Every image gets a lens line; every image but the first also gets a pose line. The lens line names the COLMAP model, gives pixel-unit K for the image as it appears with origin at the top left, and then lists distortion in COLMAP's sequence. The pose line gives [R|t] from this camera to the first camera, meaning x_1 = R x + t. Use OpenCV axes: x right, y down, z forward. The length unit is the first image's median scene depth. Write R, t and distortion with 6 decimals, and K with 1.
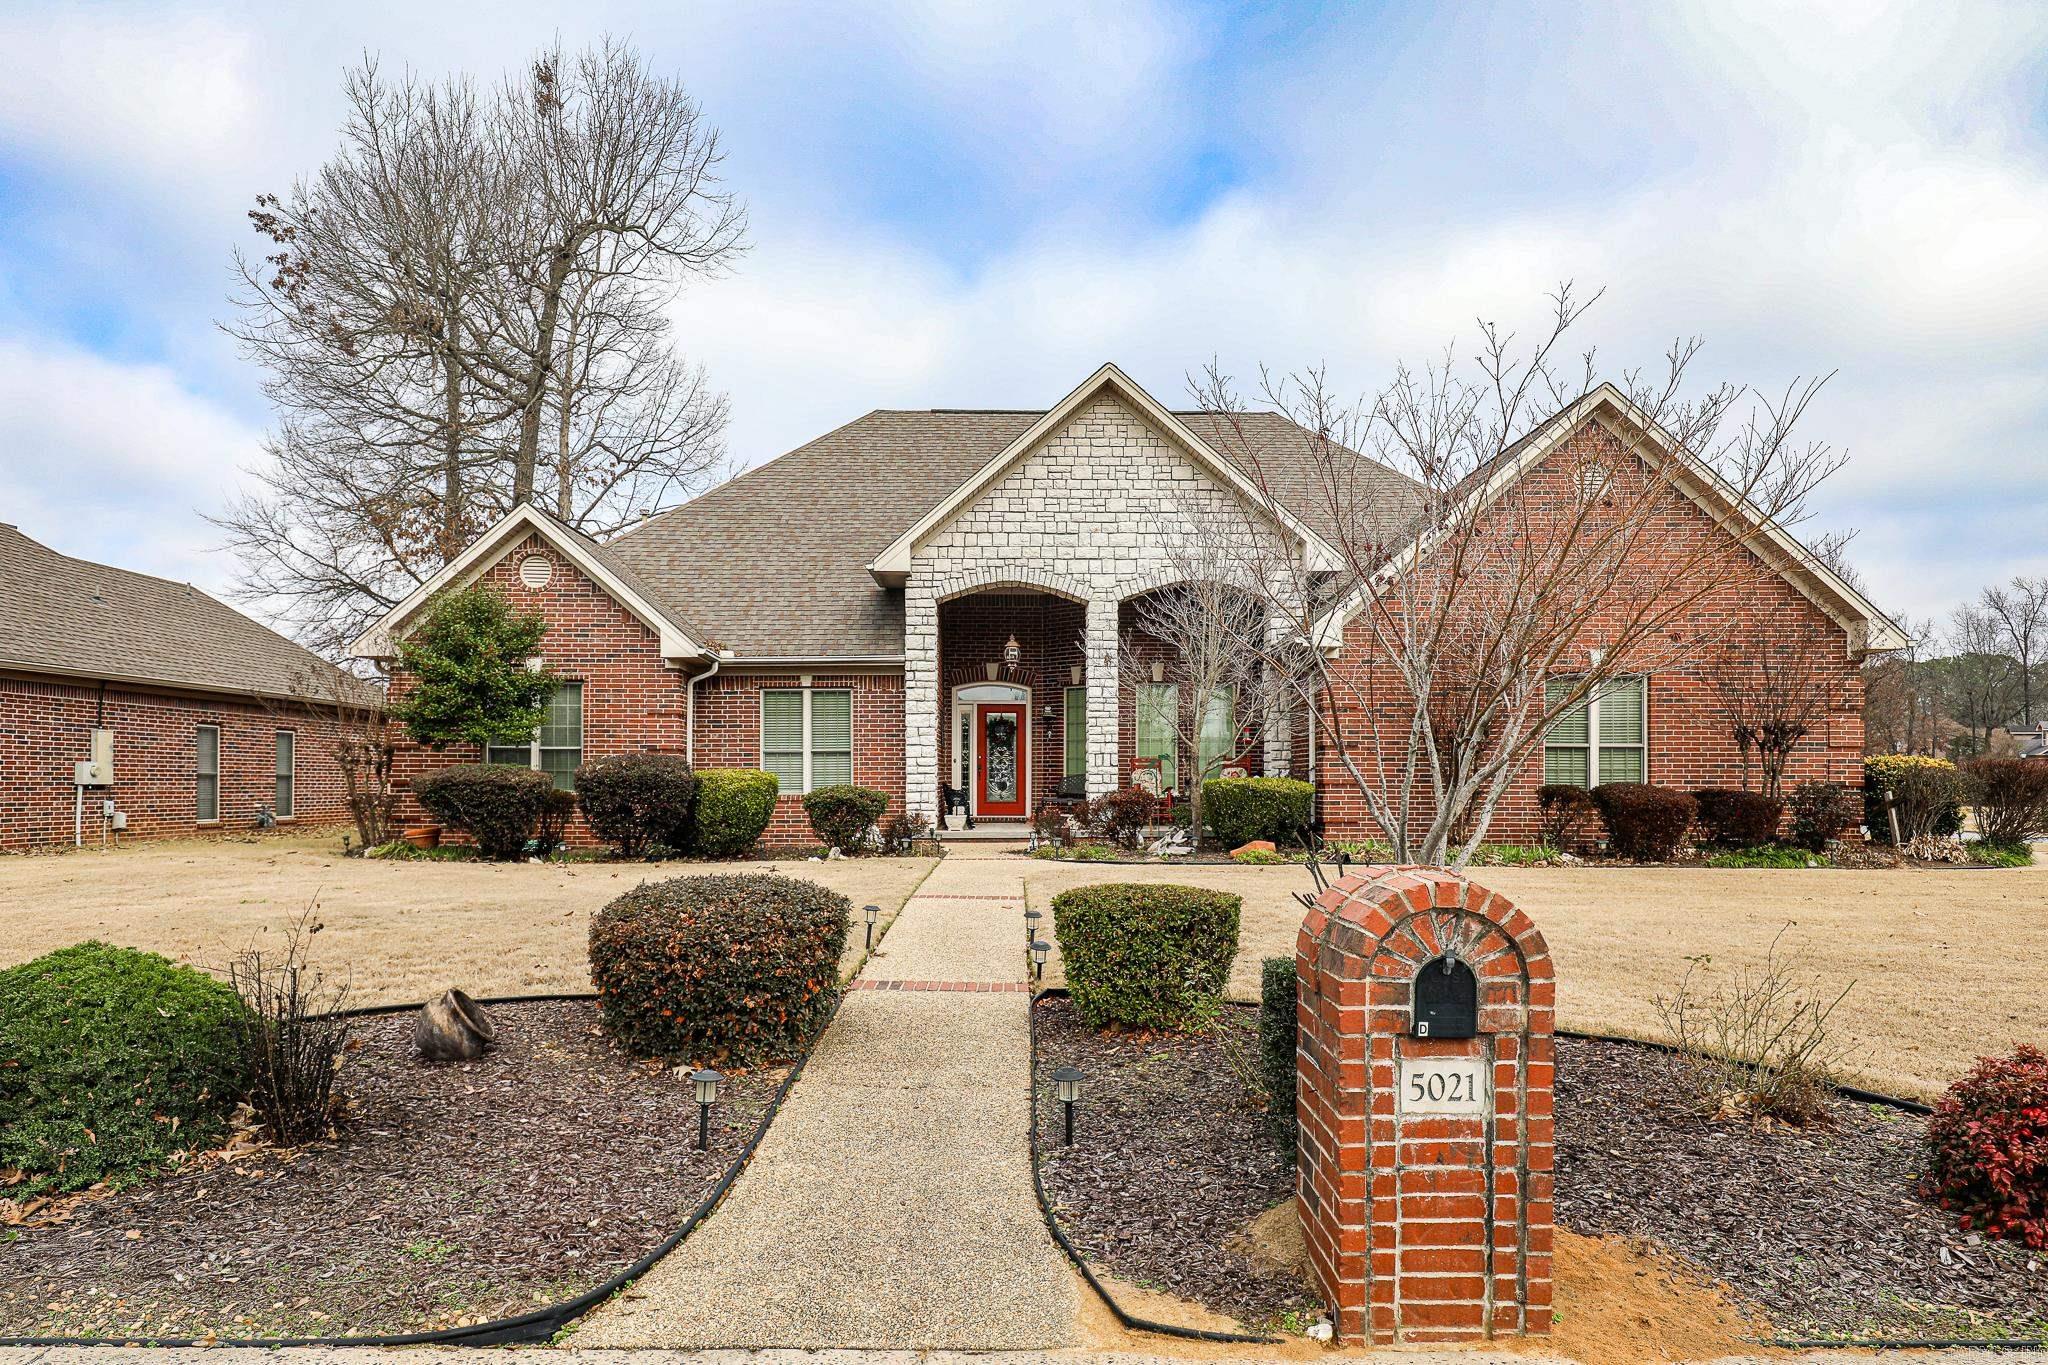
lens RADIAL K [[1389.1, 0, 1206.9], [0, 1389.1, 758.6], [0, 0, 1]] dist [0.001756, -0.002904]
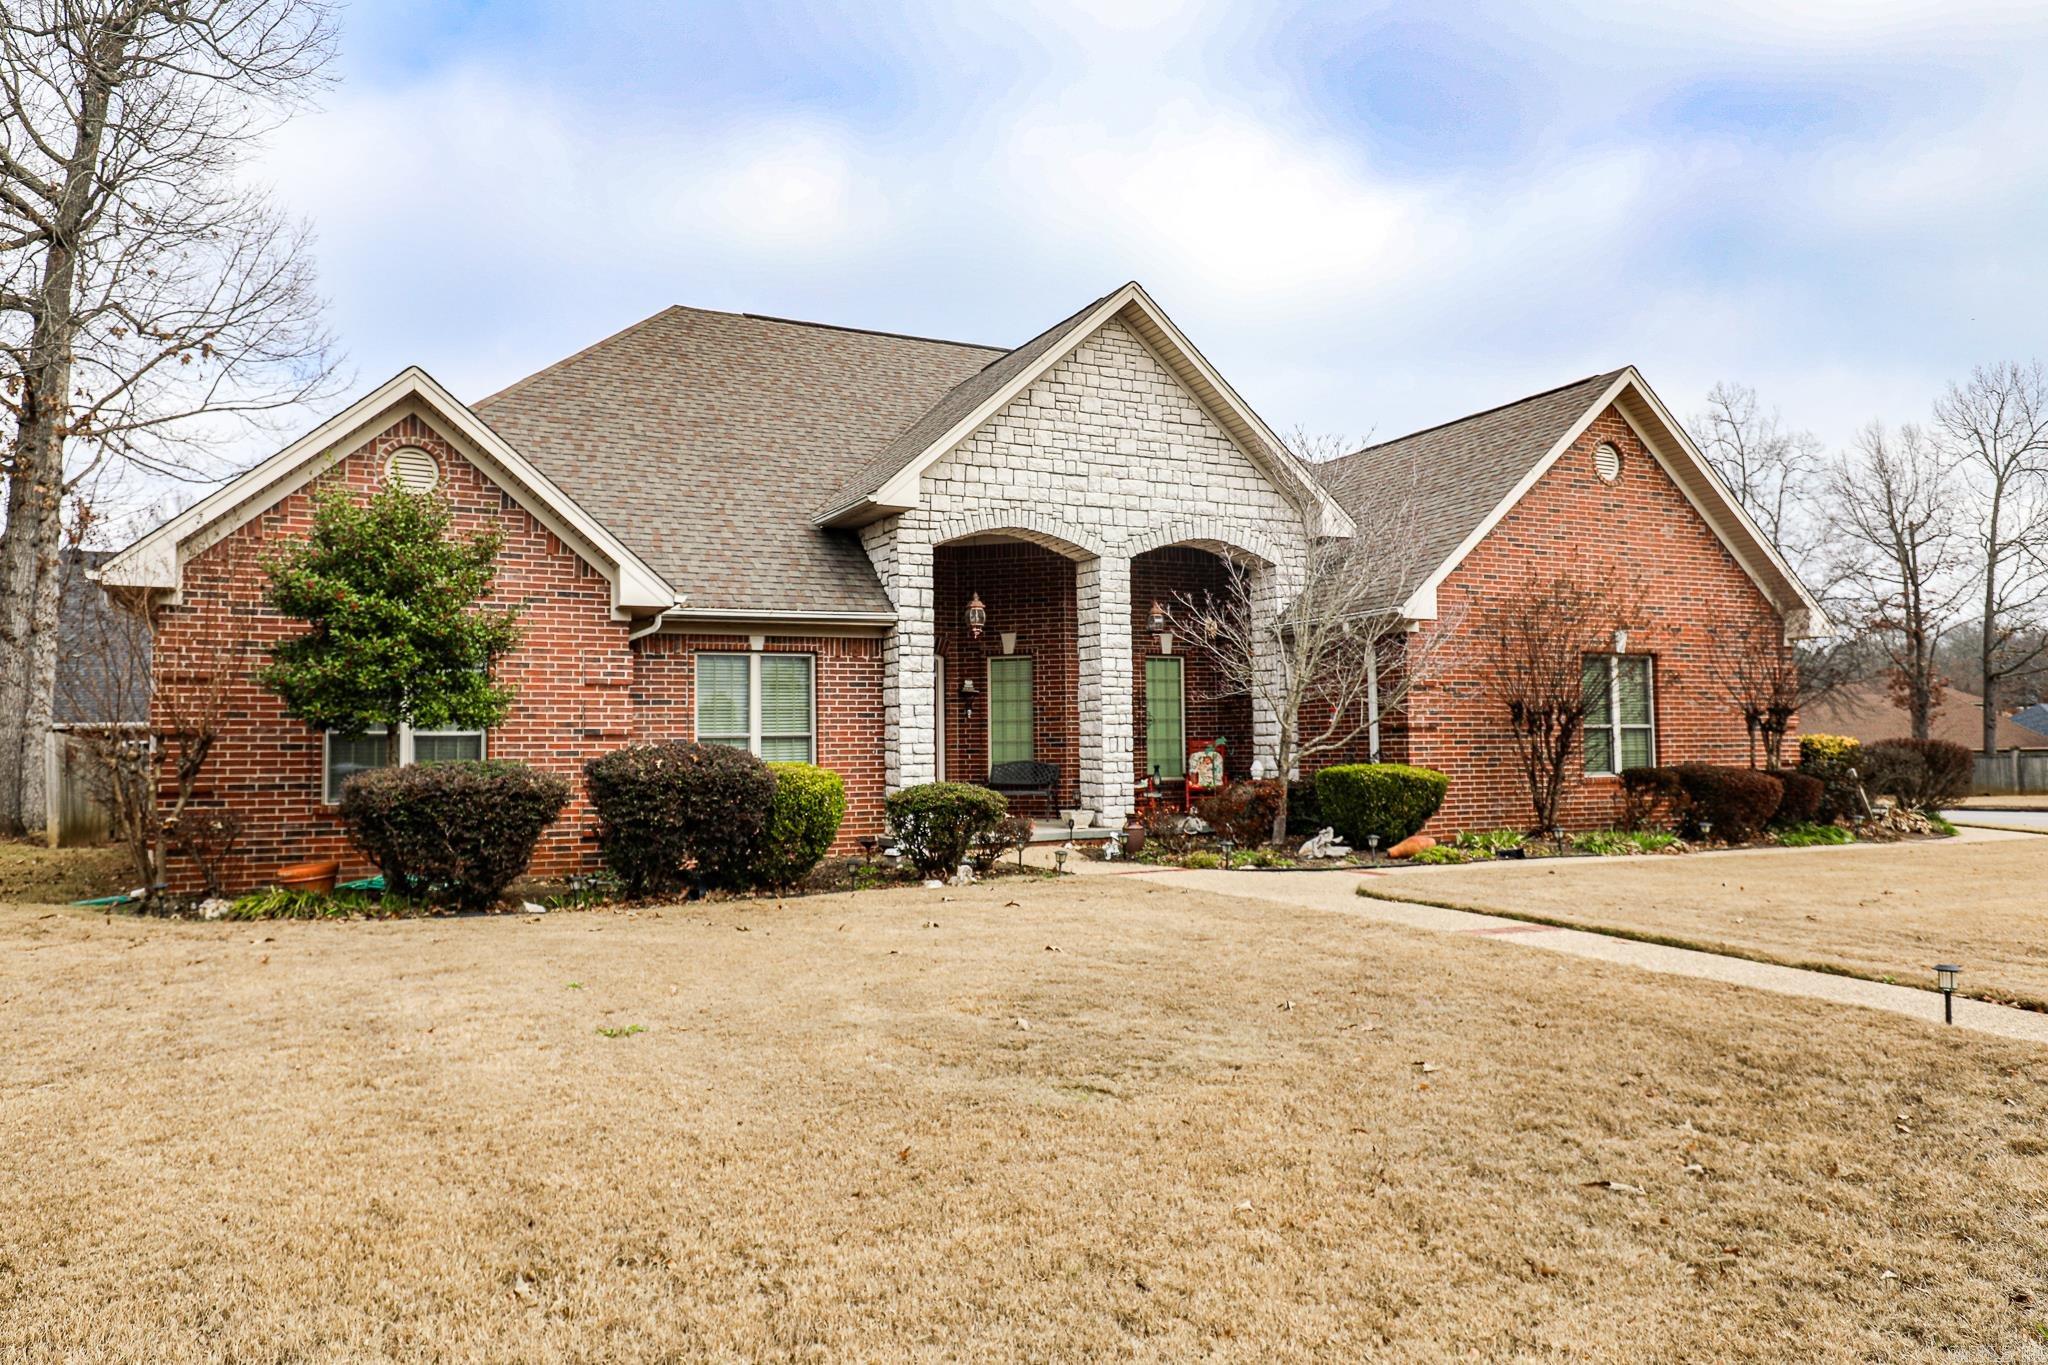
lens RADIAL K [[1342.3, 0, 1030.1], [0, 1342.3, 670.8], [0, 0, 1]] dist [0.007837, -0.005169]
pose [[0.907225, 0.015057, 0.420375, -0.466587], [0.003862, 0.999019, -0.044116, -0.007959], [-0.420627, 0.041647, 0.906277, 0.279979]]
